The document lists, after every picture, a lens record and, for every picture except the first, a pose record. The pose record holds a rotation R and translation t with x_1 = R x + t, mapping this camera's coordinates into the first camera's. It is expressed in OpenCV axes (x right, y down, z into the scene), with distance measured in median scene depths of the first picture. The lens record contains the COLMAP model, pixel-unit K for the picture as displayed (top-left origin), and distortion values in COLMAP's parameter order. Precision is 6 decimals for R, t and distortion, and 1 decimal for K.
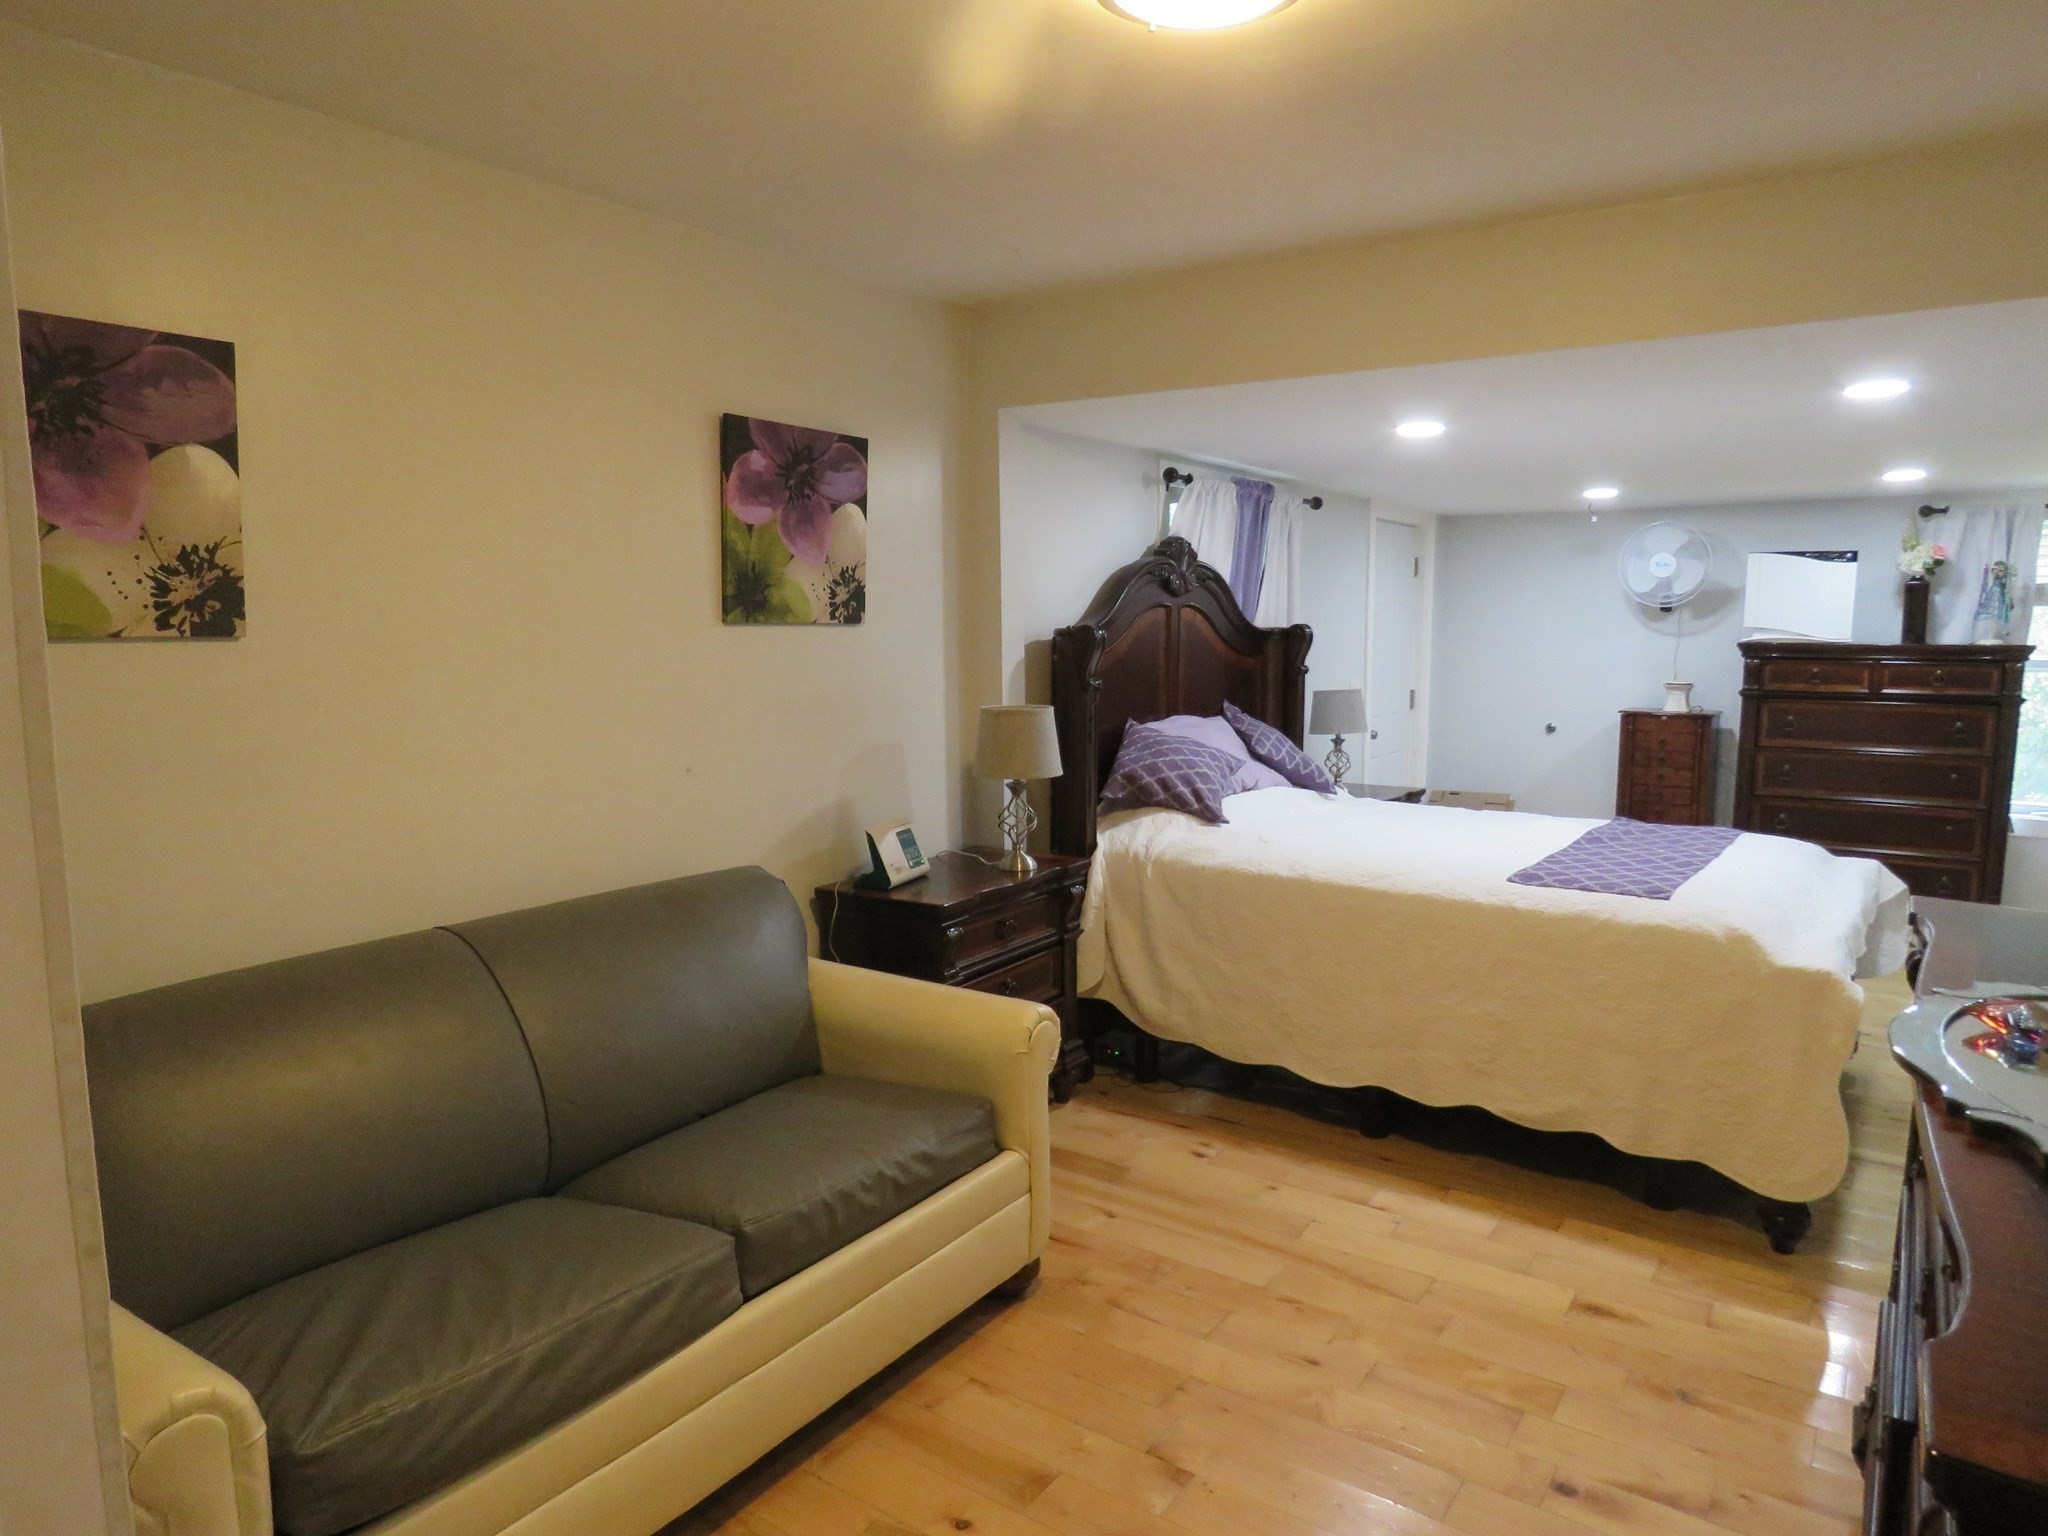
lens RADIAL K [[1299.3, 0, 1024.0], [0, 1299.3, 768.0], [0, 0, 1]] dist [-0.009889, 0.001989]
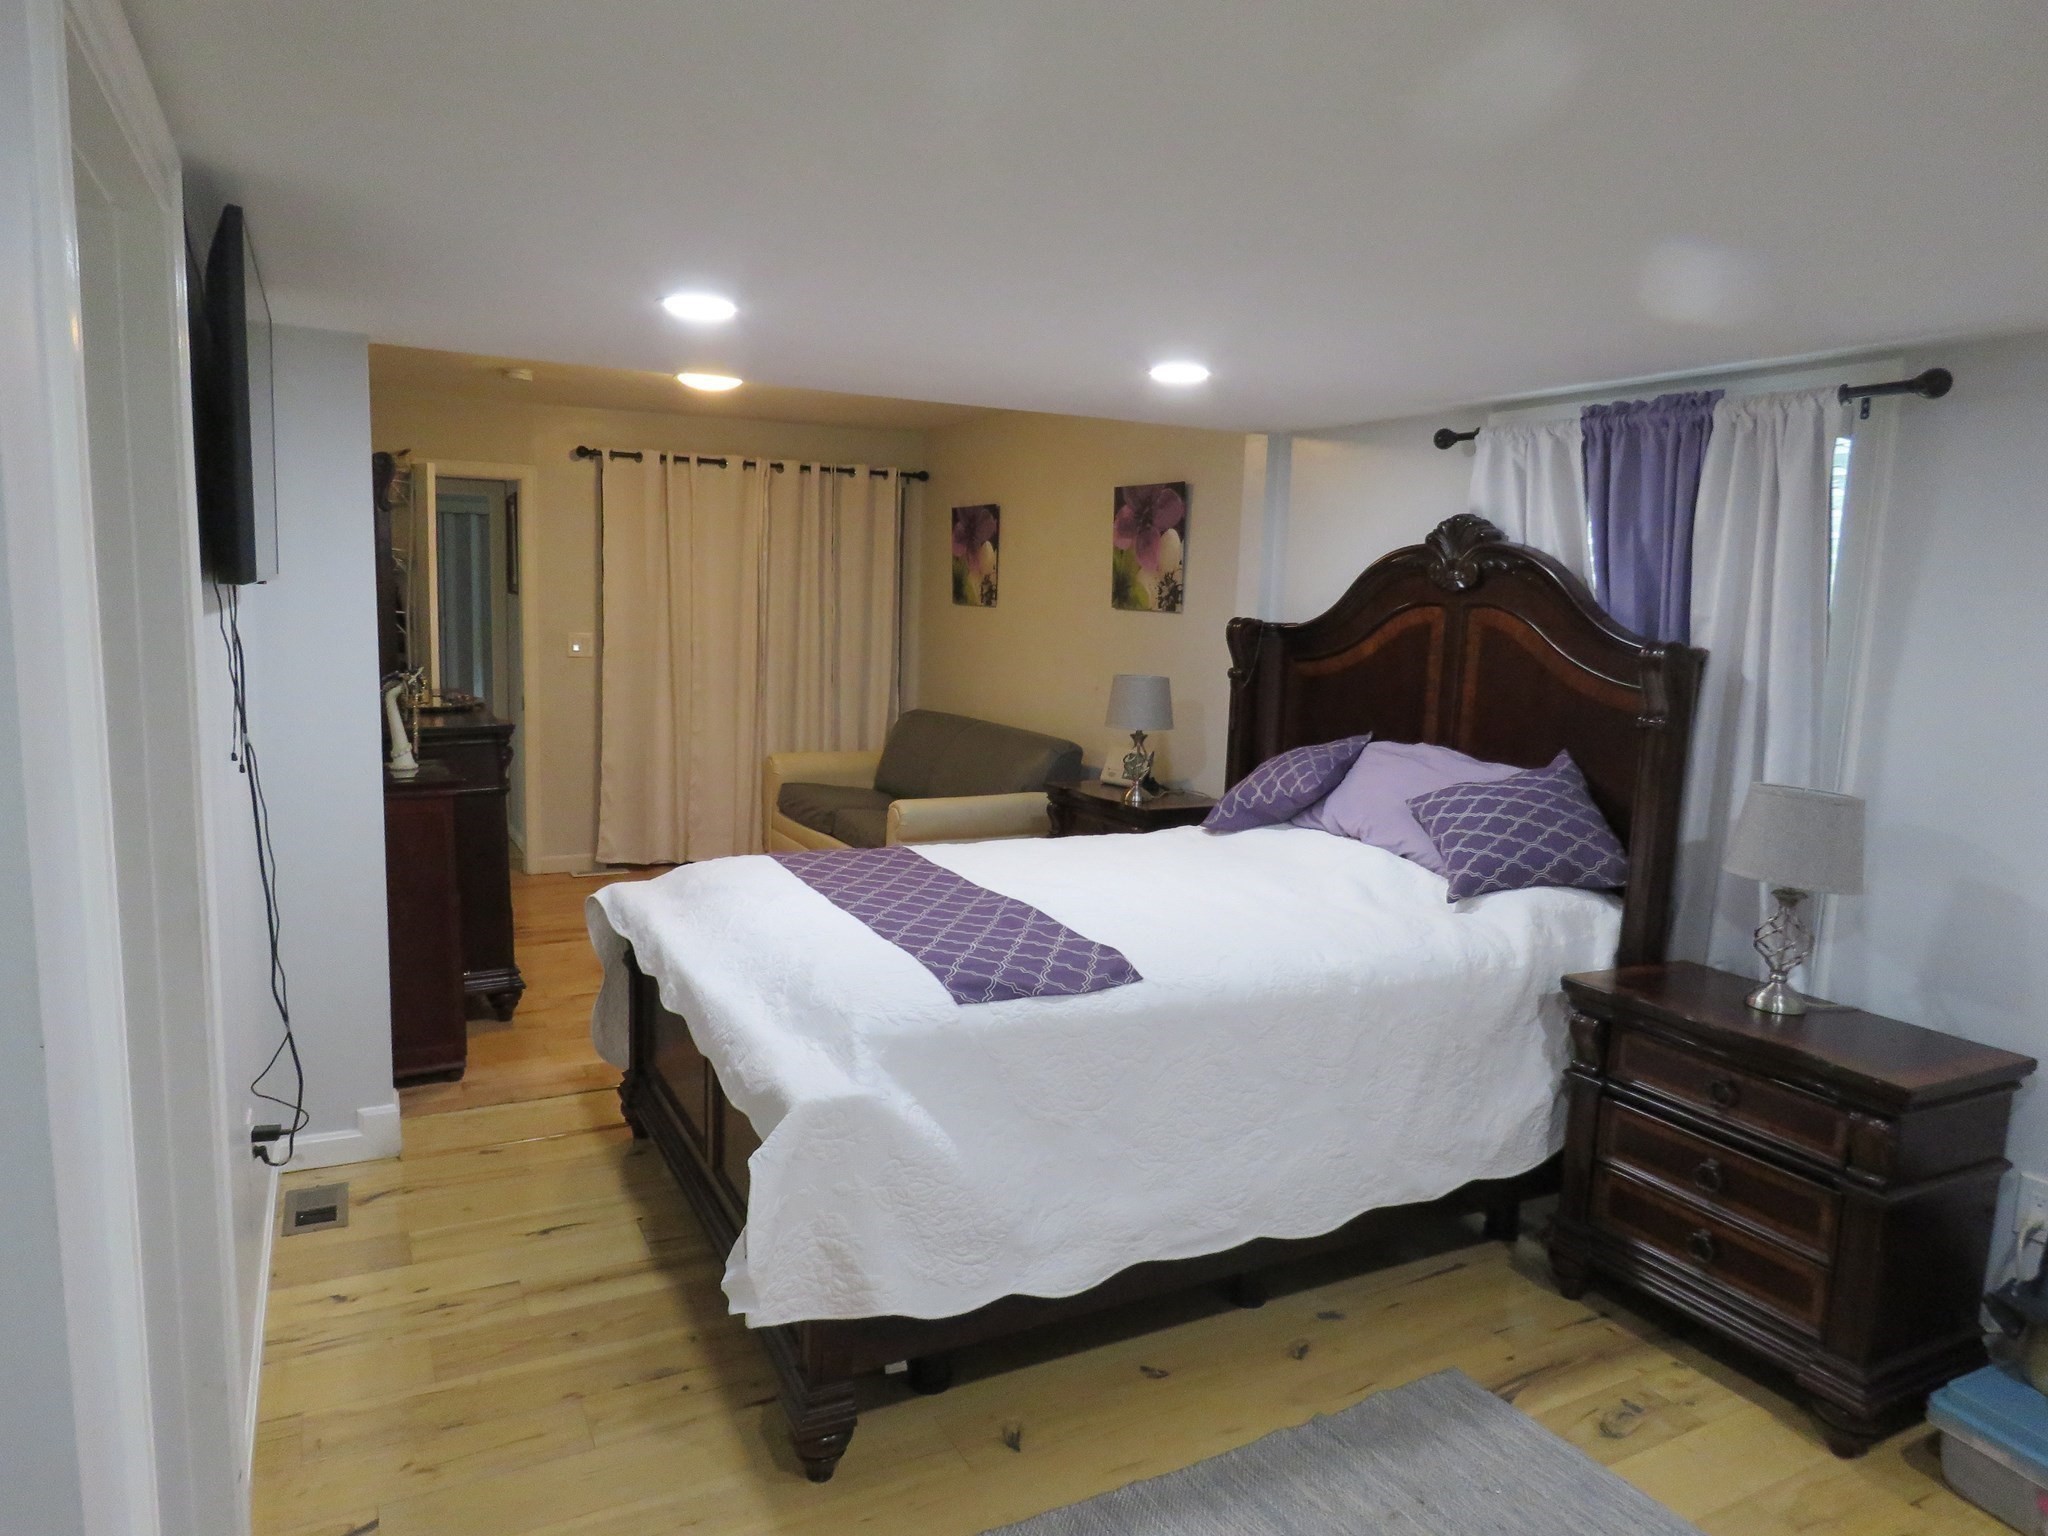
lens RADIAL K [[1299.5, 0, 1024.0], [0, 1299.5, 768.0], [0, 0, 1]] dist [-0.017208, 0.001787]
pose [[-0.468481, 0.106890, -0.876983, 0.931625], [-0.131773, 0.973096, 0.188997, -0.146566], [0.873591, 0.204104, -0.441792, 1.160252]]
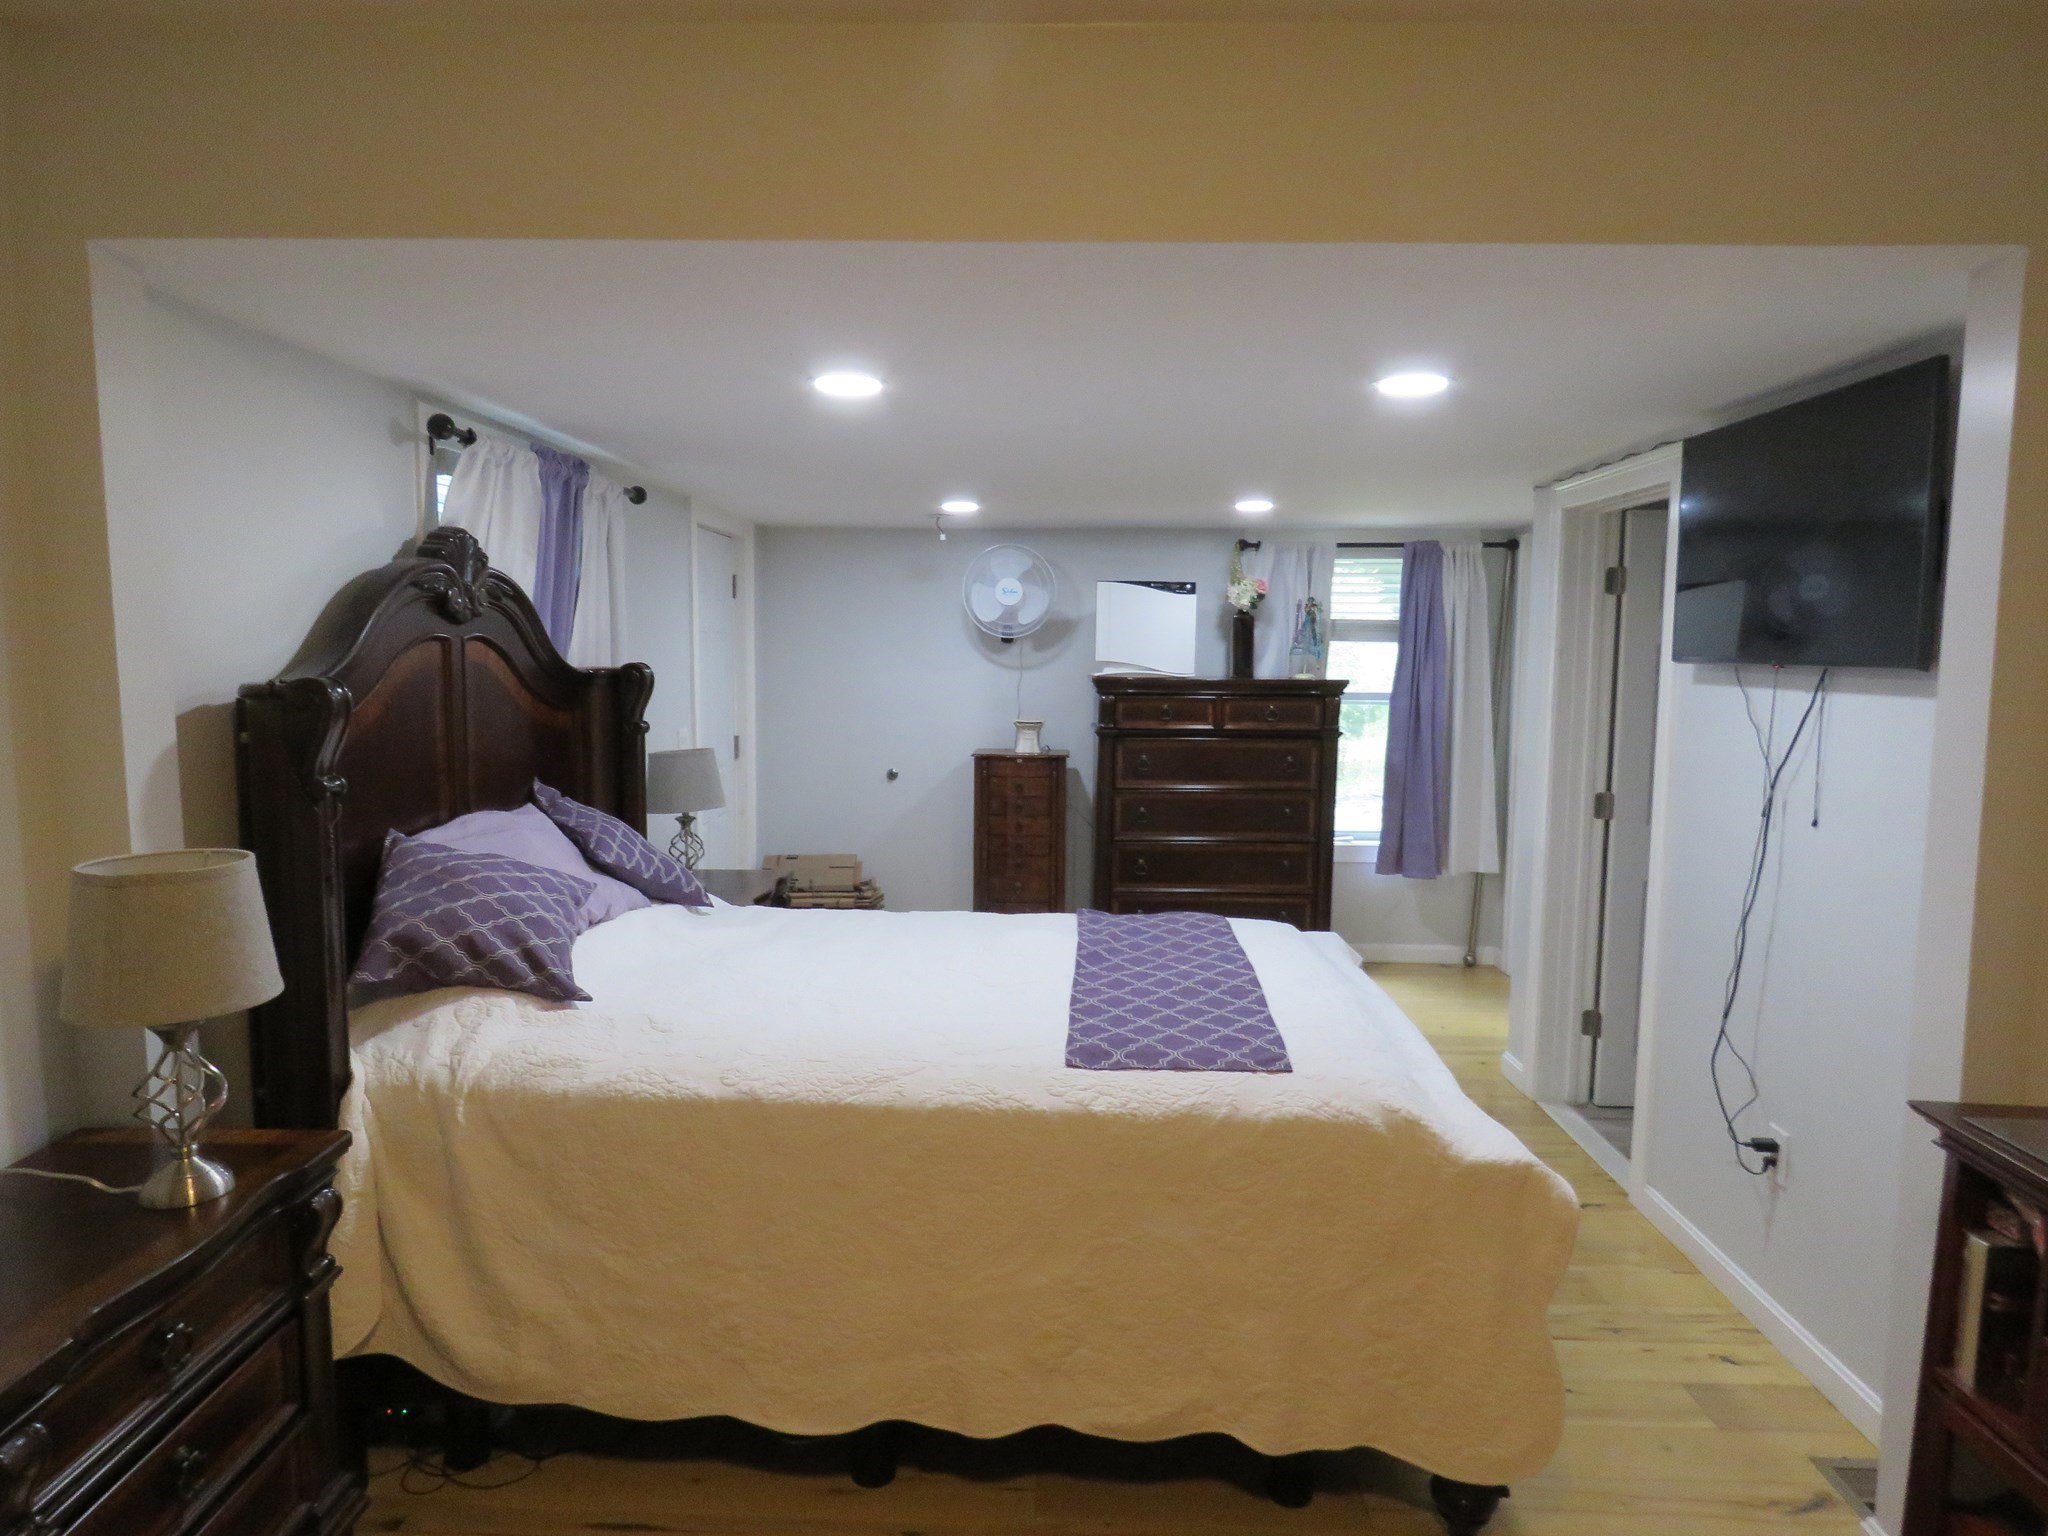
lens RADIAL K [[1299.3, 0, 1024.0], [0, 1299.3, 768.0], [0, 0, 1]] dist [-0.009889, 0.001989]
pose [[0.833874, -0.047552, 0.549902, -0.001737], [0.054981, 0.998483, 0.002969, -0.049570], [-0.549209, 0.027758, 0.835224, 0.331496]]
